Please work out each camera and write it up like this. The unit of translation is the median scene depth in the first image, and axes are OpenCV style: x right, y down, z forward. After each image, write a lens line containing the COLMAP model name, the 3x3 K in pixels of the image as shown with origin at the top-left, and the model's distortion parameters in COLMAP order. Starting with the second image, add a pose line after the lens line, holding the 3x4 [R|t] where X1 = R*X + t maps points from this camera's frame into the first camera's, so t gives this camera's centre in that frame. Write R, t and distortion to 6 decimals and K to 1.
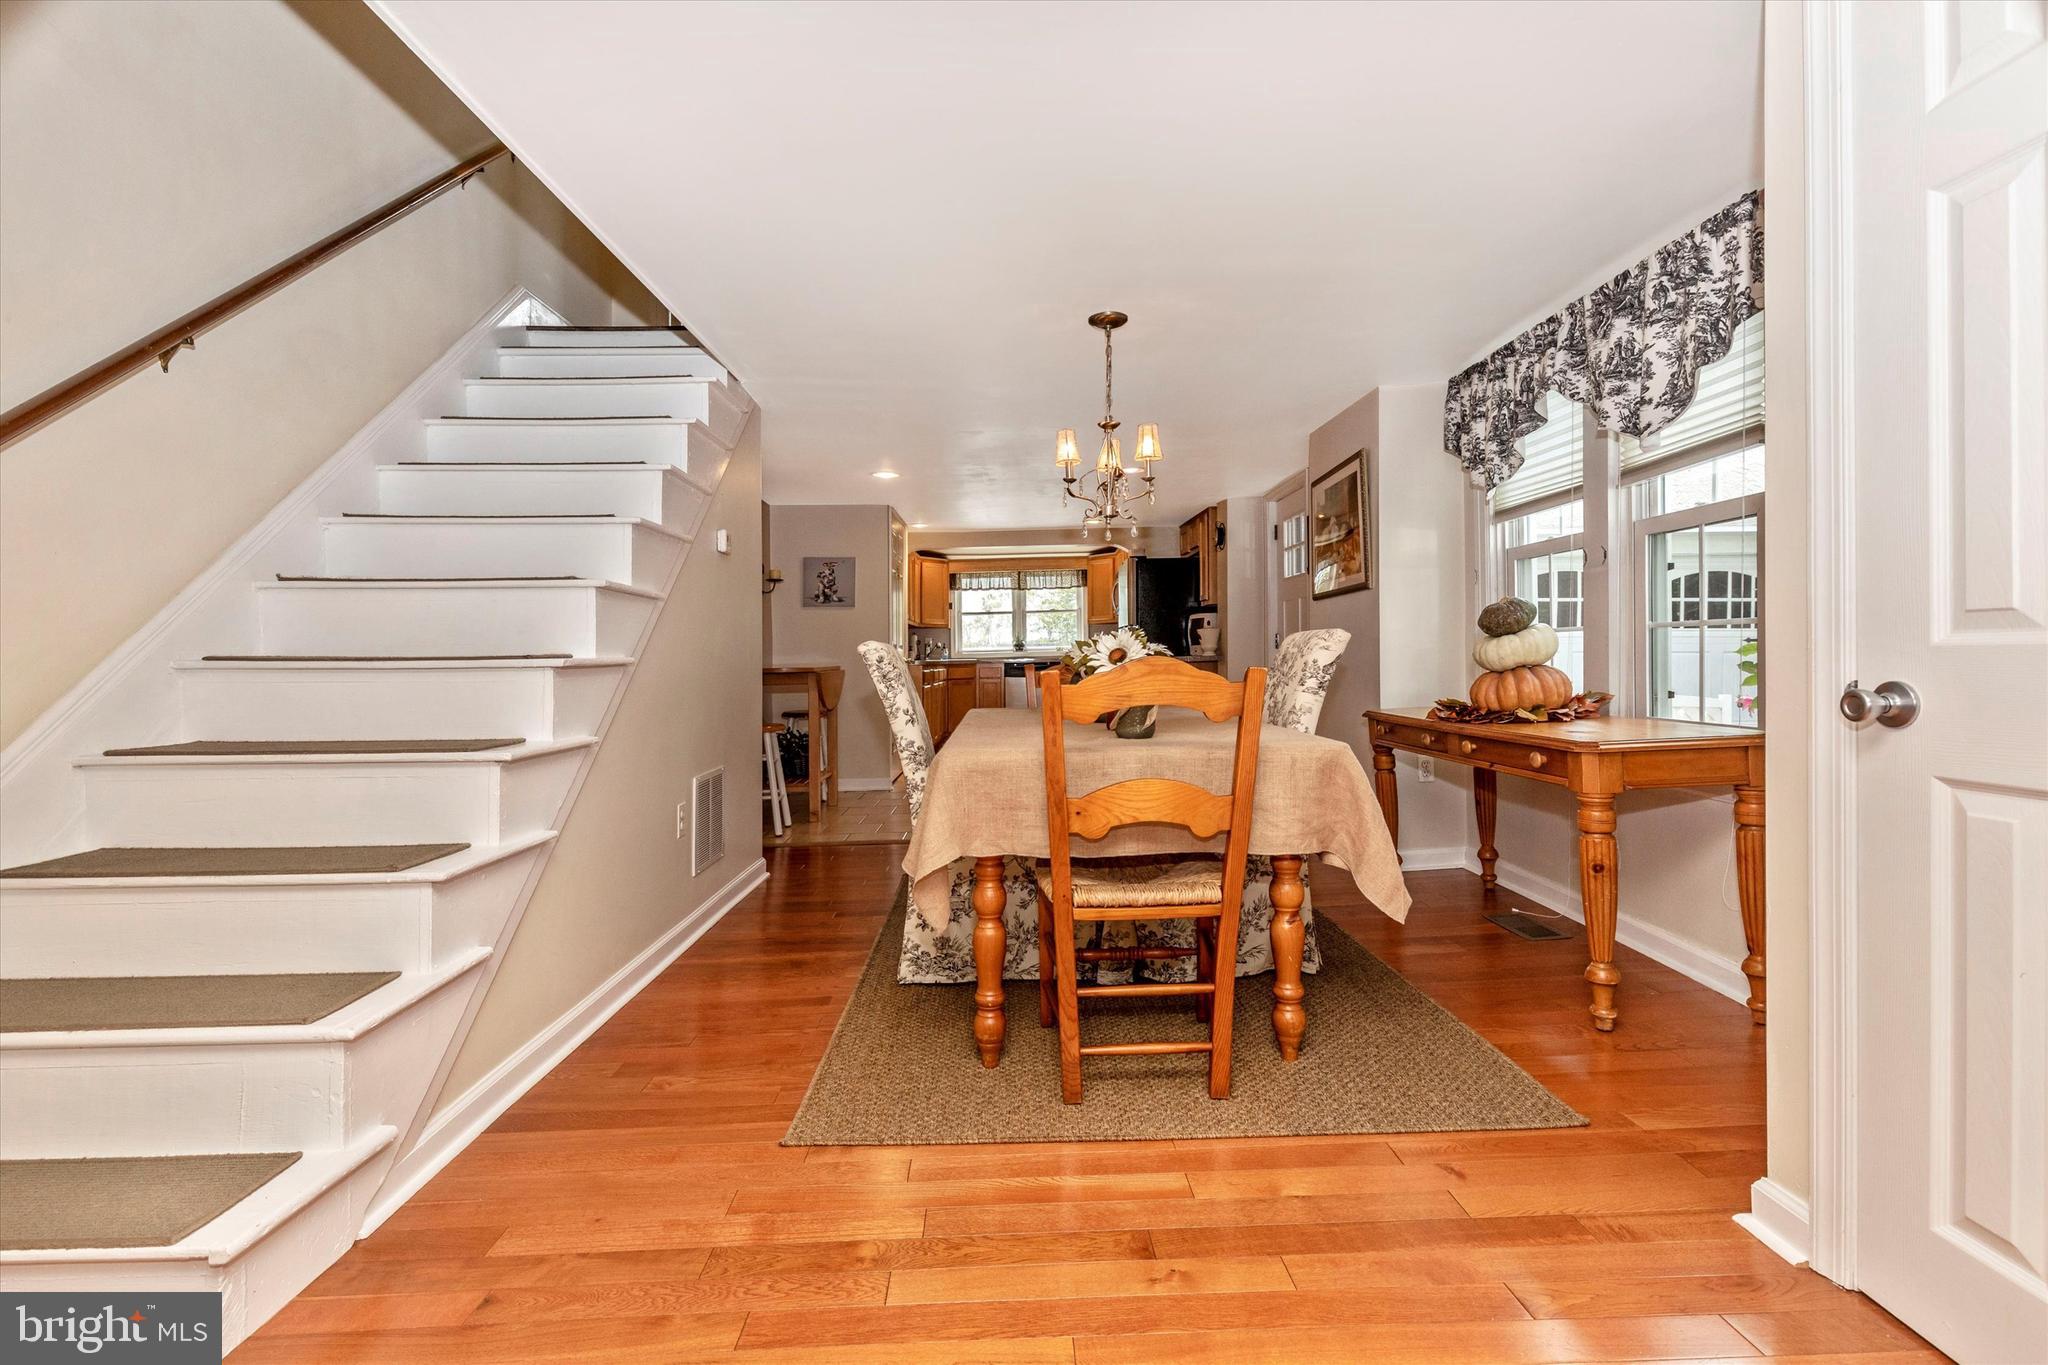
lens RADIAL K [[960.8, 0, 1033.3], [0, 960.8, 656.2], [0, 0, 1]] dist [-0.001590, -0.004163]
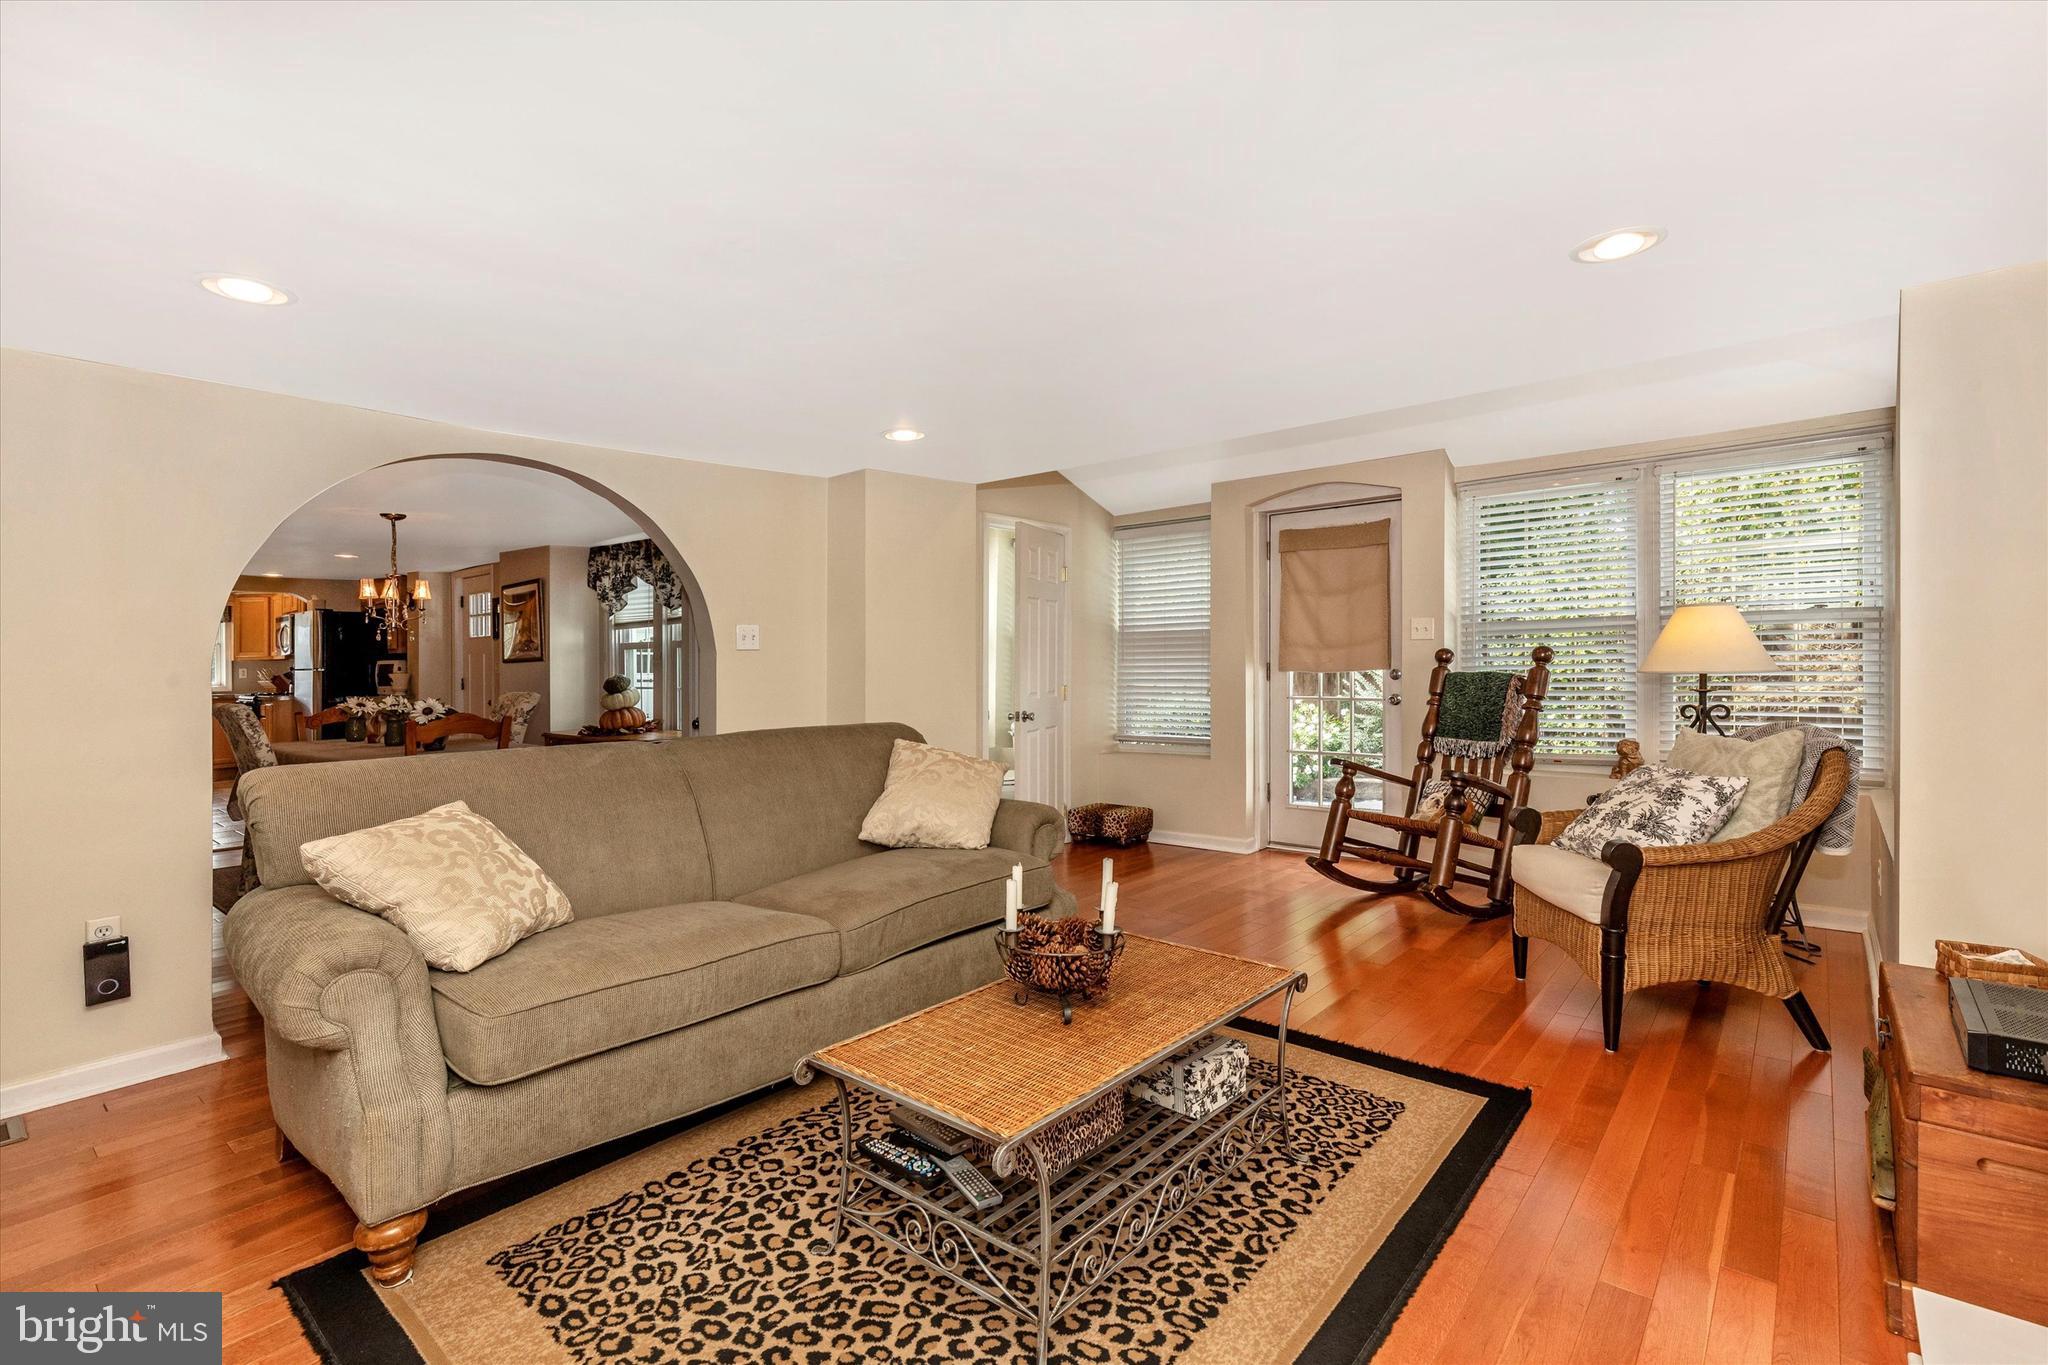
lens RADIAL K [[960.8, 0, 1033.3], [0, 960.8, 656.2], [0, 0, 1]] dist [-0.001590, -0.004163]
pose [[0.671015, 0.004139, 0.741432, -0.480891], [0.008847, 0.999869, -0.013589, -0.064886], [-0.741391, 0.015678, 0.670890, -1.148259]]
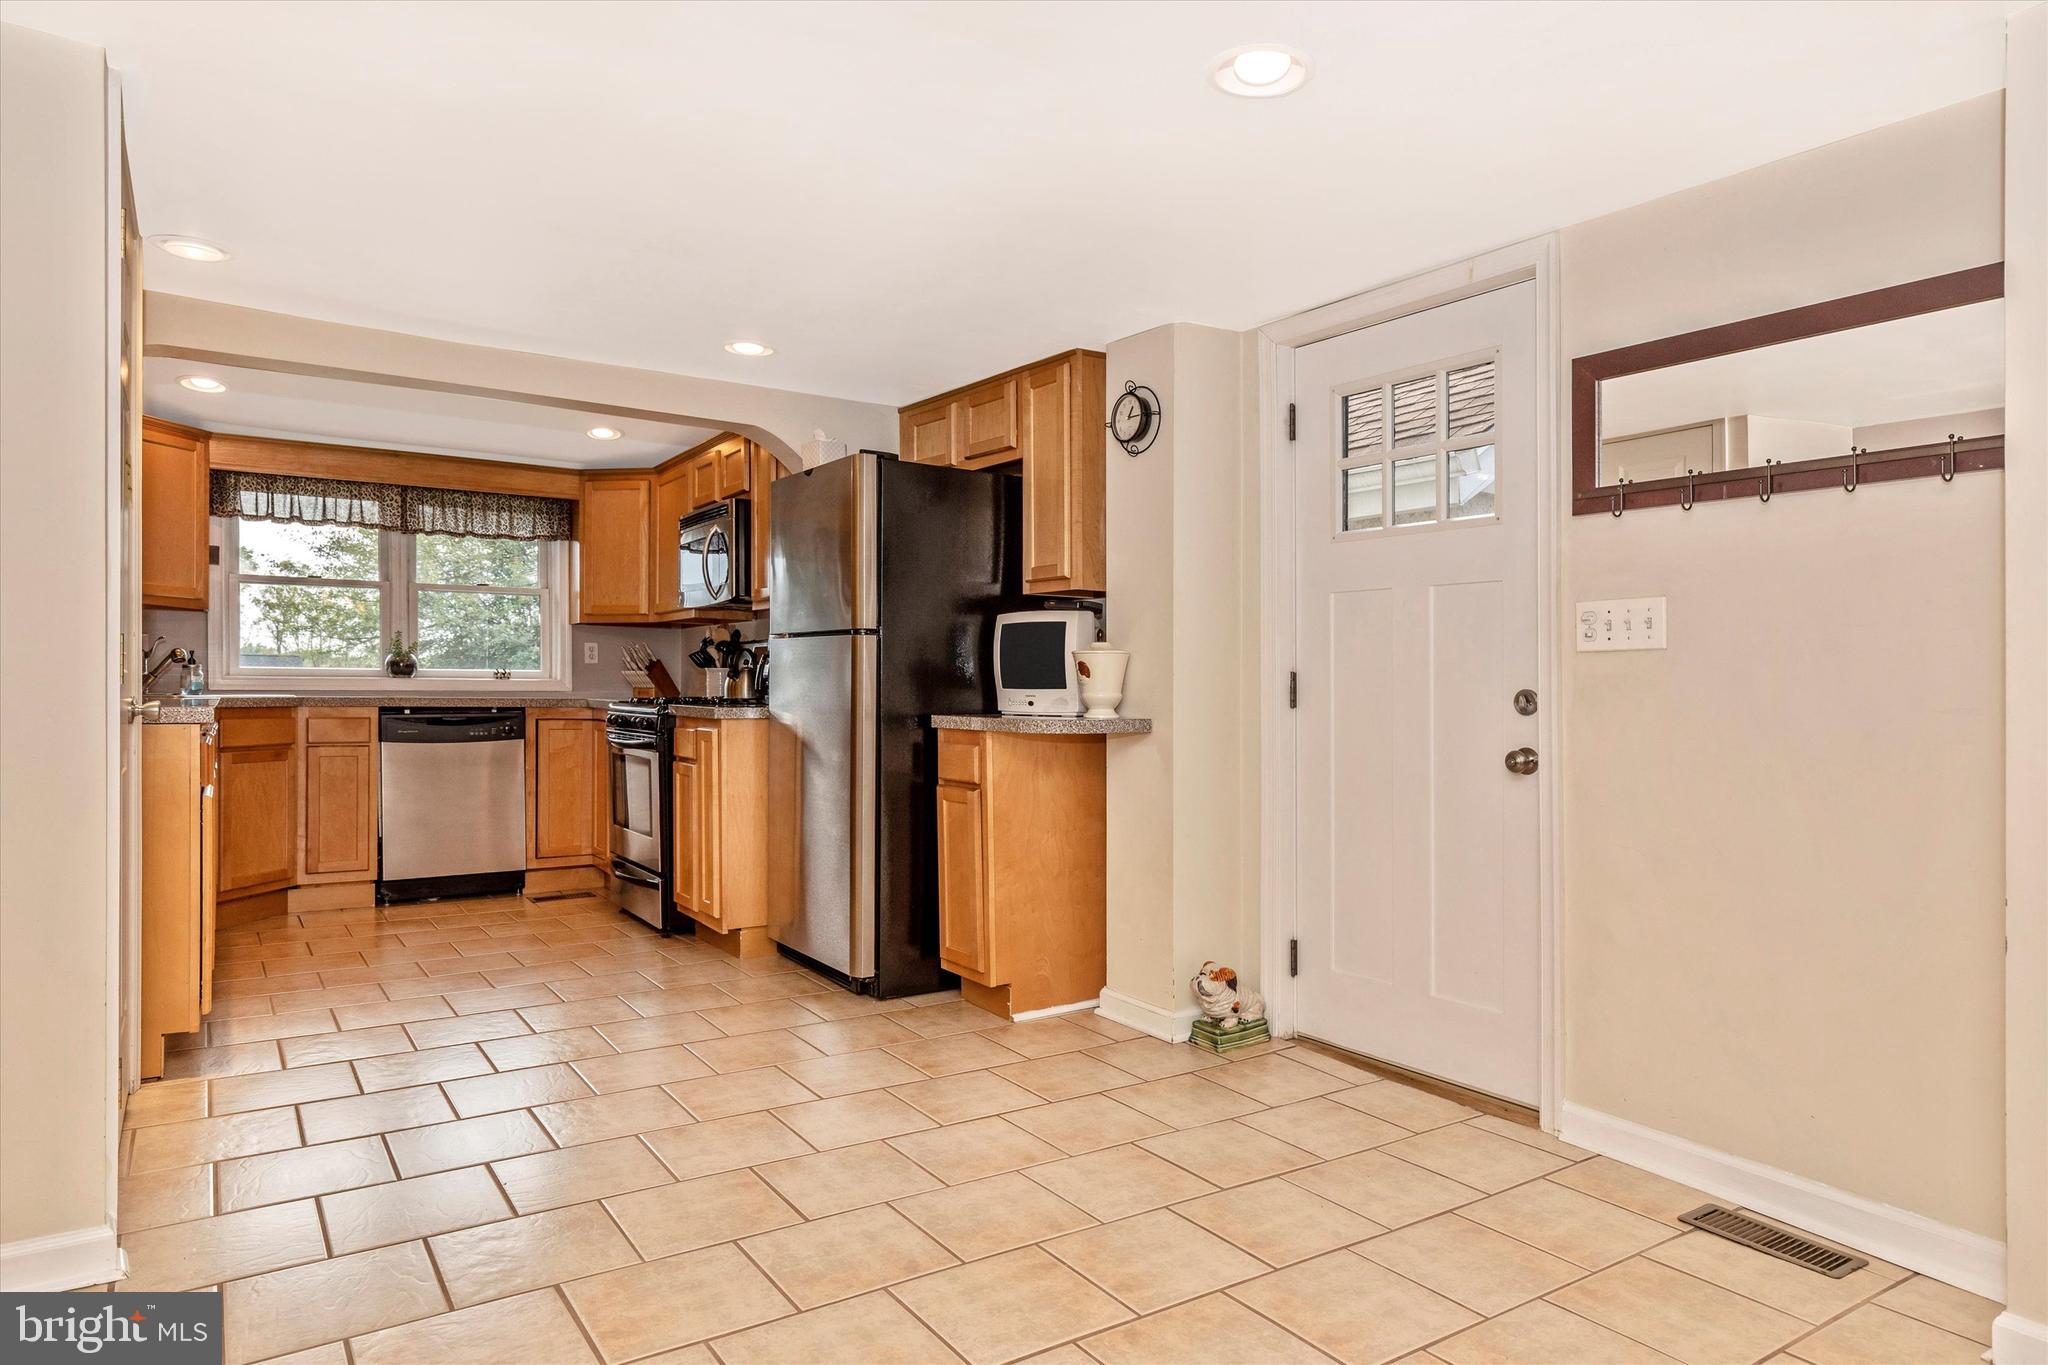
lens RADIAL K [[1261.0, 0, 1056.6], [0, 1261.0, 722.2], [0, 0, 1]] dist [-0.003243, -0.001849]
pose [[0.827934, 0.008521, 0.560761, -0.308731], [-0.023800, 0.999518, 0.019952, -0.022235], [-0.560321, -0.029865, 0.827737, 1.443502]]
